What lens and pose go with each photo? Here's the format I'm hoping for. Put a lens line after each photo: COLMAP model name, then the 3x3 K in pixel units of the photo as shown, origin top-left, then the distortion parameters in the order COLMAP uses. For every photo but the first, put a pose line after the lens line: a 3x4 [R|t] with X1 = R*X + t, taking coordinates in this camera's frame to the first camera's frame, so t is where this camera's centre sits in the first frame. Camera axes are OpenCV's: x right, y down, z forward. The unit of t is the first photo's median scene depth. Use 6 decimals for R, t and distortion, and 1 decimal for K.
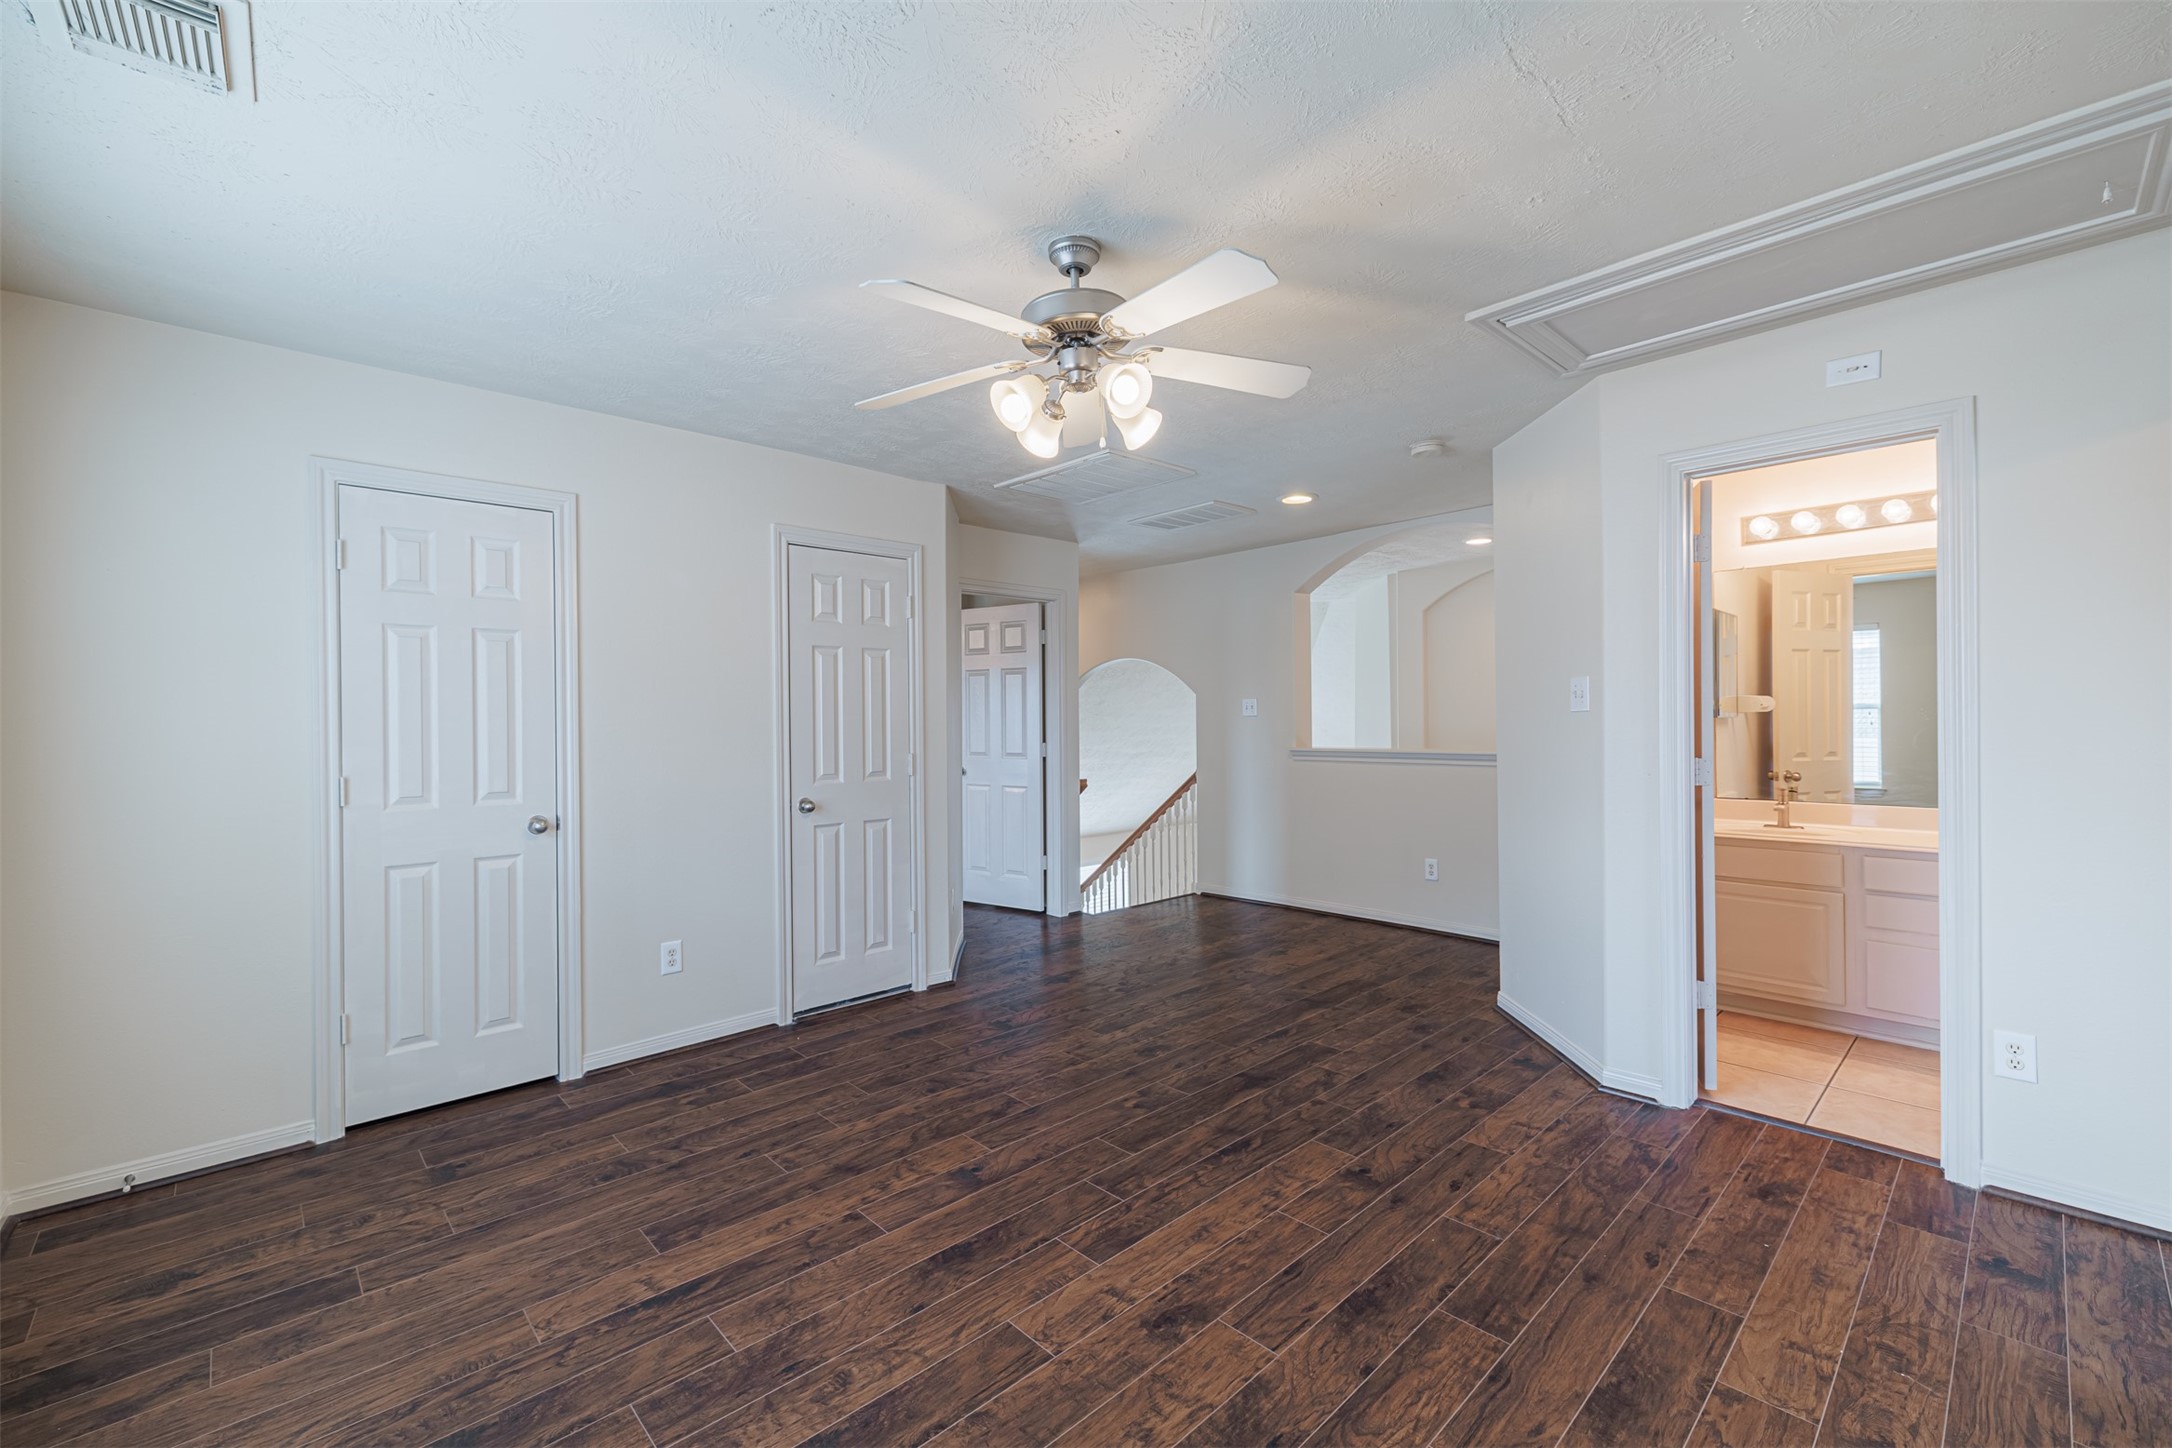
lens RADIAL K [[911.1, 0, 1089.9], [0, 911.1, 726.8], [0, 0, 1]] dist [0.010917, -0.003139]
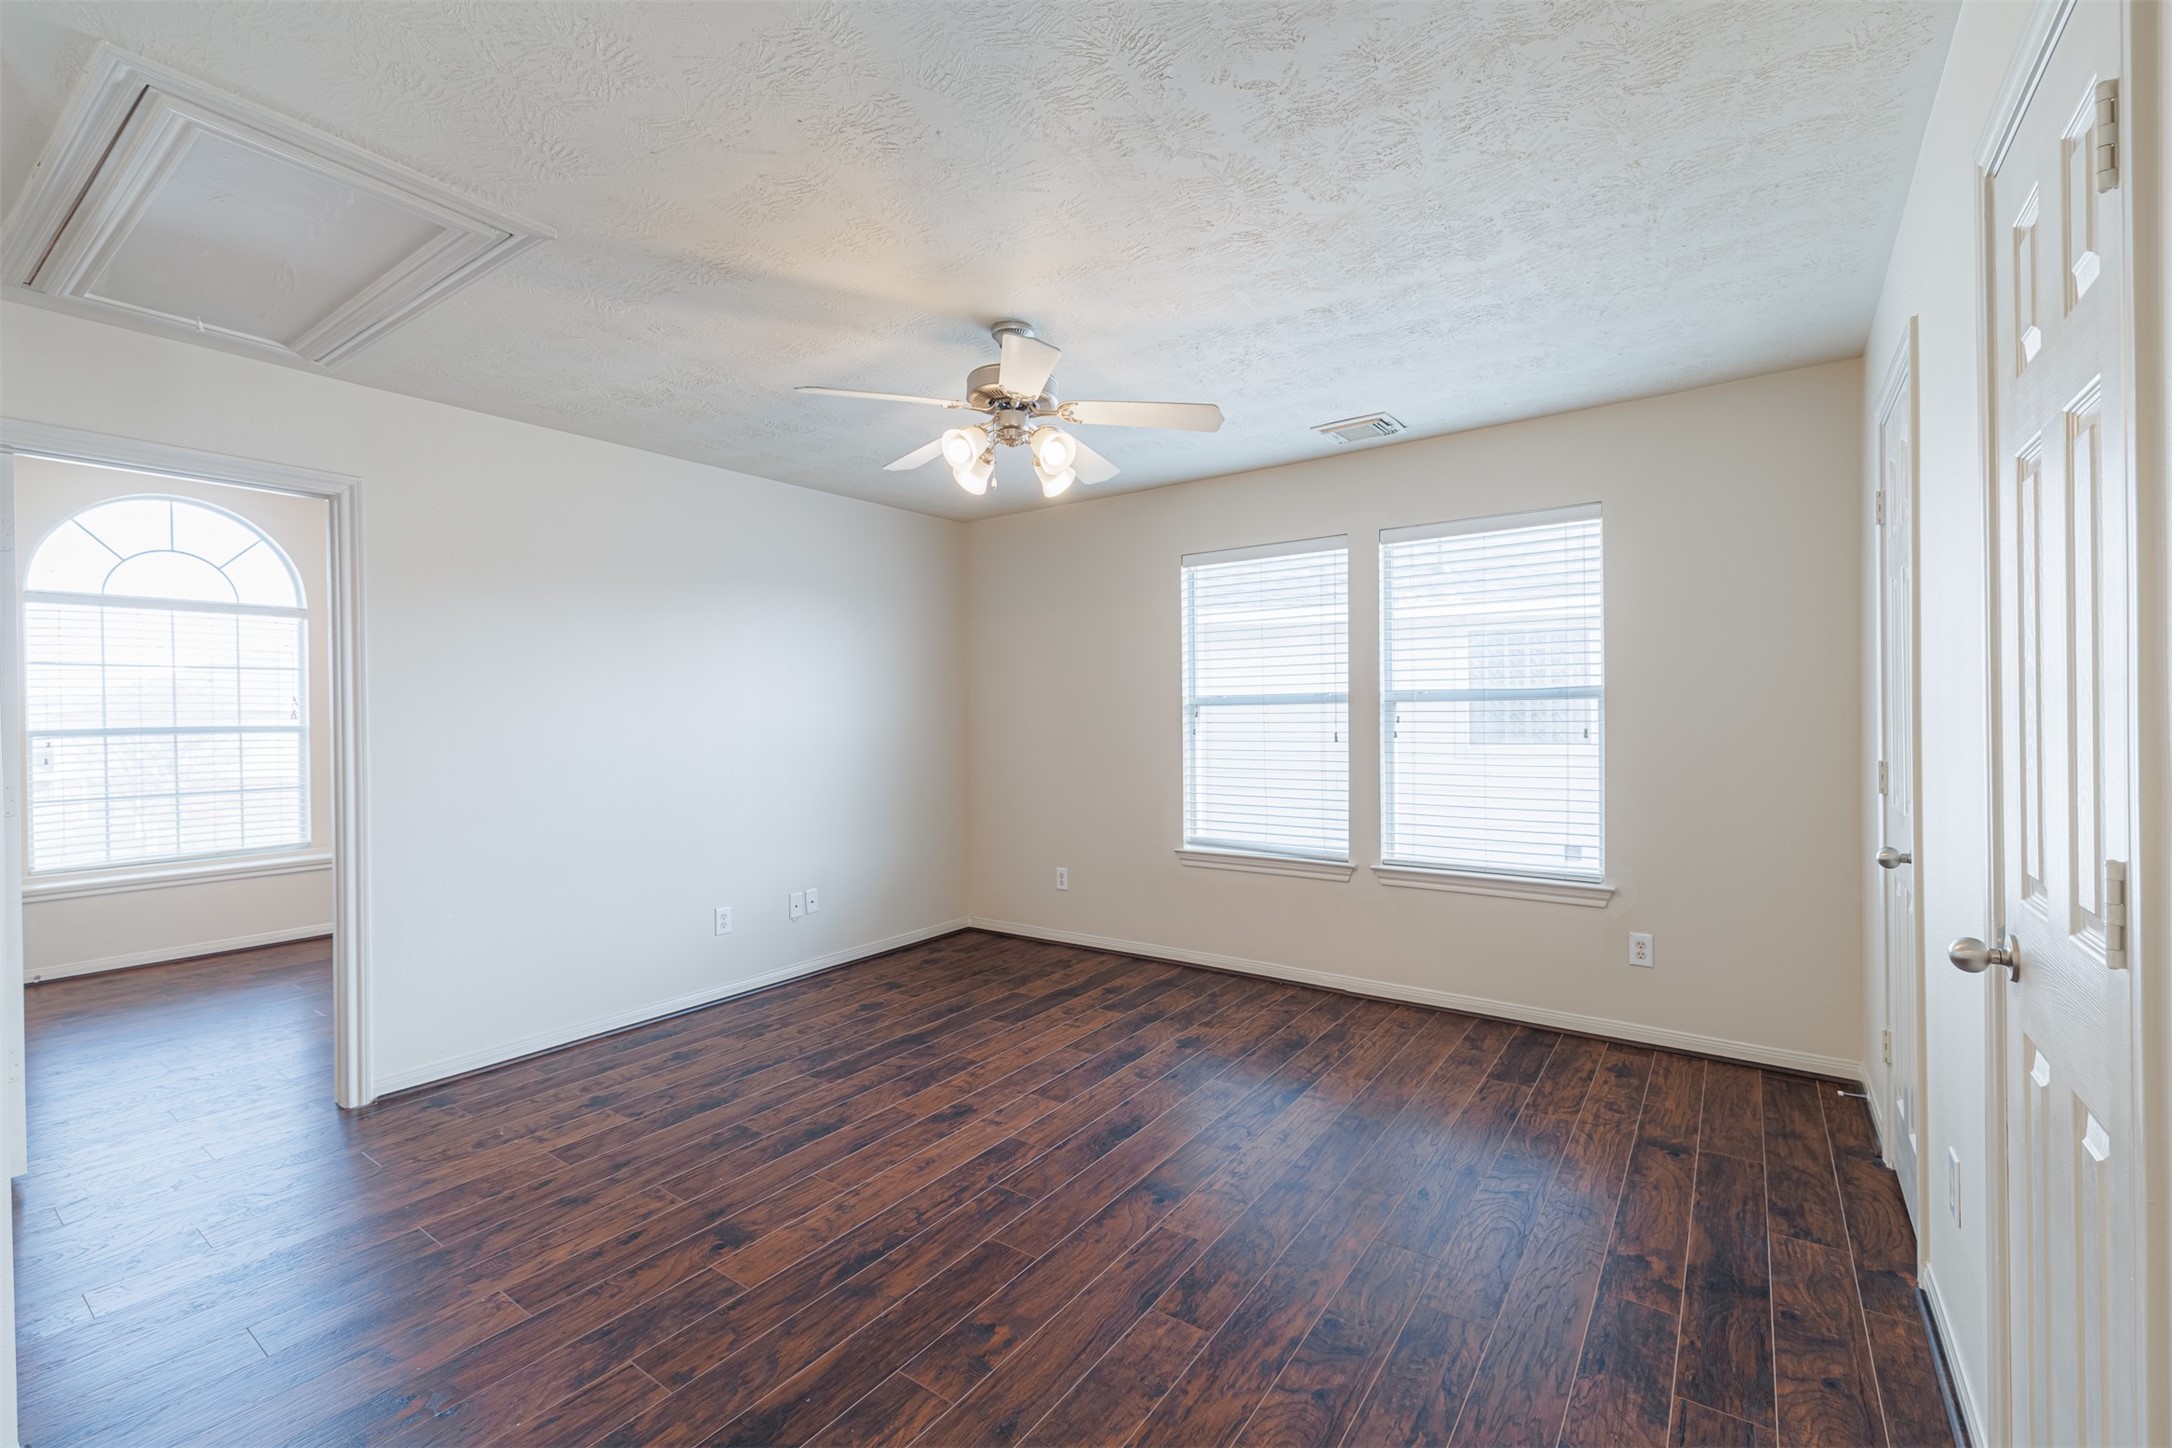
lens RADIAL K [[911.1, 0, 1096.2], [0, 911.1, 714.3], [0, 0, 1]] dist [0.010917, -0.003139]
pose [[-0.980003, 0.022934, -0.197659, 0.112264], [0.021486, 0.999724, 0.009467, -0.017922], [0.197821, 0.005031, -0.980225, 1.938040]]
